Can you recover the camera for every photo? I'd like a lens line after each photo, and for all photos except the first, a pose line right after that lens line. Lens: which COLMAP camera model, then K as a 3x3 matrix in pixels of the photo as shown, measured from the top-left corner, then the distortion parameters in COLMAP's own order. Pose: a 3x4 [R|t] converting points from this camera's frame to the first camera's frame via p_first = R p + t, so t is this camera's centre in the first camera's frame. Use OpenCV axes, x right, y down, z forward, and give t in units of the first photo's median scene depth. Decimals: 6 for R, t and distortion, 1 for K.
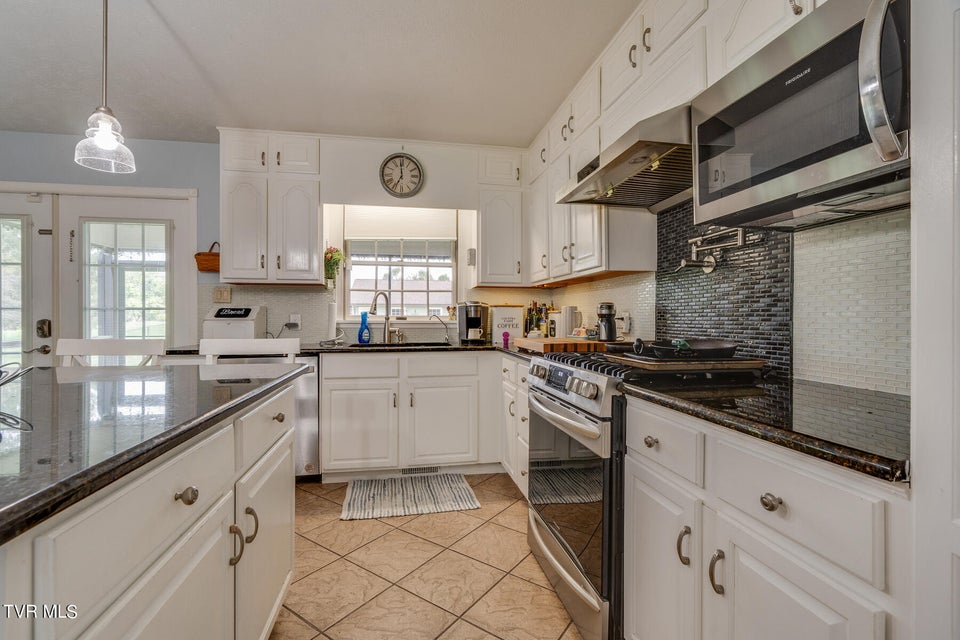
lens RADIAL K [[432.6, 0, 473.5], [0, 432.6, 319.0], [0, 0, 1]] dist [-0.002356, 0.000894]
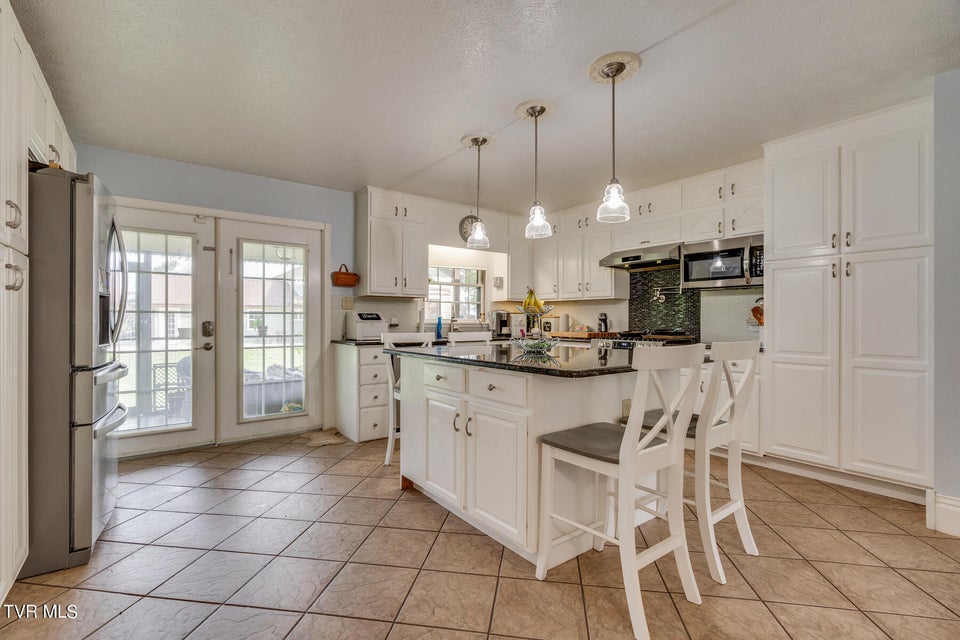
lens RADIAL K [[432.6, 0, 474.9], [0, 432.6, 322.2], [0, 0, 1]] dist [-0.002356, 0.000894]
pose [[0.889618, -0.001077, 0.456704, -0.891265], [0.000366, 0.999999, 0.001643, 0.001261], [-0.456706, -0.001294, 0.889617, -0.409691]]
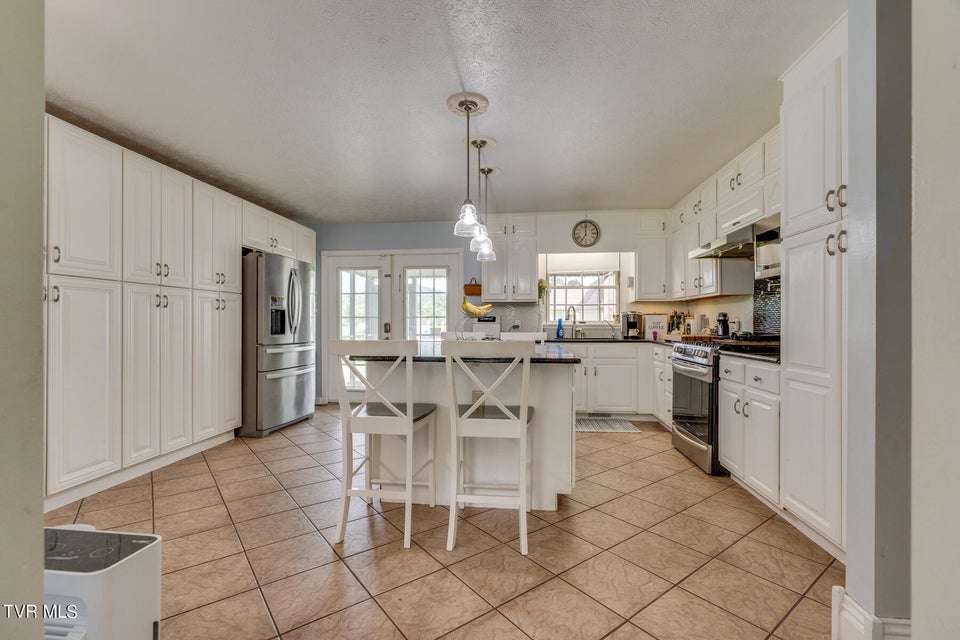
lens RADIAL K [[432.6, 0, 477.8], [0, 432.6, 322.7], [0, 0, 1]] dist [-0.002356, 0.000894]
pose [[0.959269, -0.000075, -0.282496, -0.099227], [-0.000690, 0.999996, -0.002607, 0.004538], [0.282495, 0.002696, 0.959265, -0.673157]]
